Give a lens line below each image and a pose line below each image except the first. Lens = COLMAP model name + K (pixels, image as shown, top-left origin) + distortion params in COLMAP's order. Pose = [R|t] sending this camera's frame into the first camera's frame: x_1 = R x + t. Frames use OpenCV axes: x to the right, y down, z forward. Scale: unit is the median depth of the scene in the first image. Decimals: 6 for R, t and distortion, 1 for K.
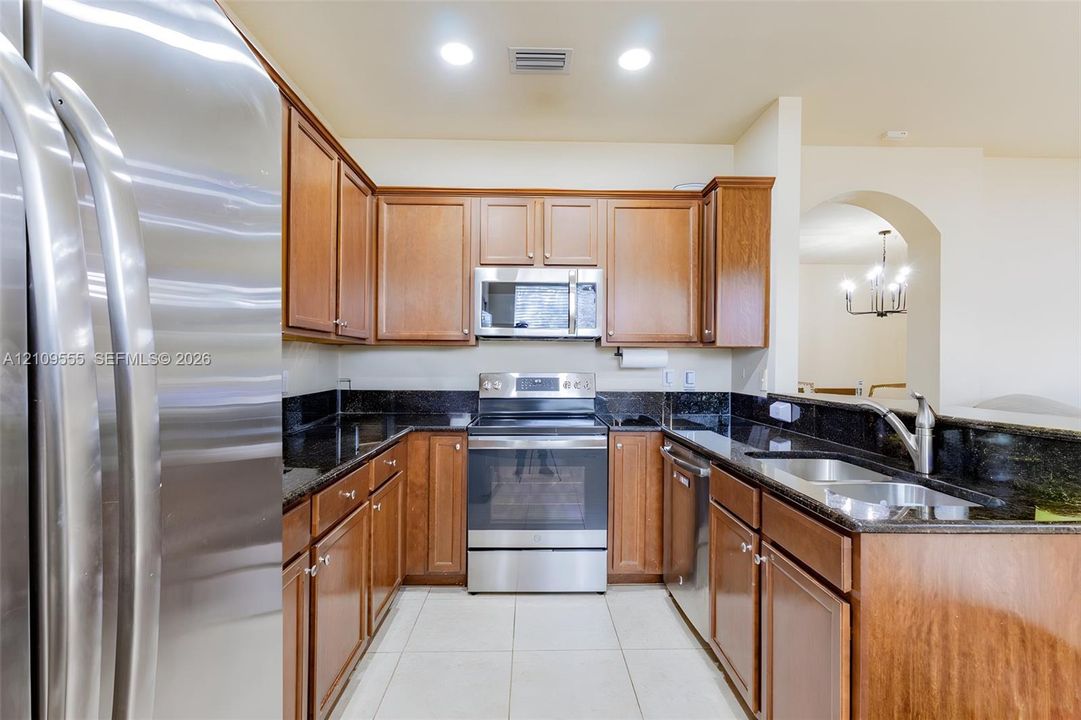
lens RADIAL K [[499.5, 0, 541.3], [0, 499.5, 363.0], [0, 0, 1]] dist [0.004509, 0.000675]
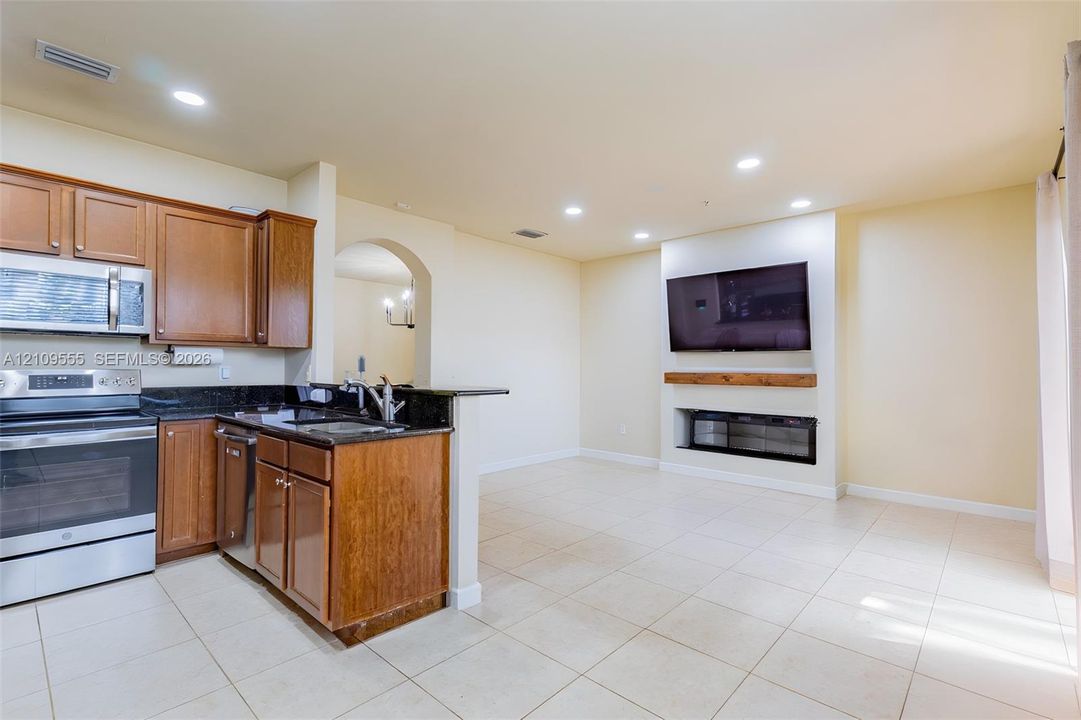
lens RADIAL K [[499.5, 0, 543.1], [0, 499.5, 361.2], [0, 0, 1]] dist [0.004509, 0.000675]
pose [[0.693307, 0.006366, 0.720614, -0.069062], [0.000147, 0.999960, -0.008975, 0.014709], [-0.720642, 0.006329, 0.693278, -0.346024]]
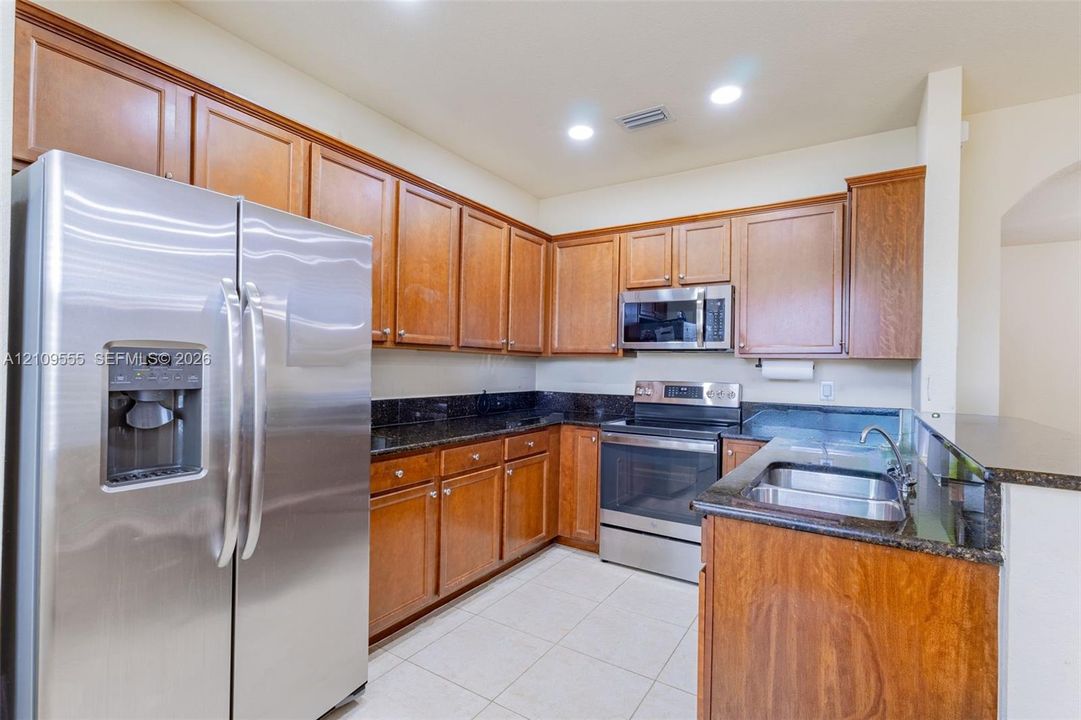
lens RADIAL K [[499.5, 0, 533.9], [0, 499.5, 362.4], [0, 0, 1]] dist [0.004509, 0.000675]
pose [[0.825690, 0.004670, -0.564104, 0.392555], [-0.013673, 0.999838, -0.011736, -0.006169], [0.563958, 0.017403, 0.825620, -0.105207]]
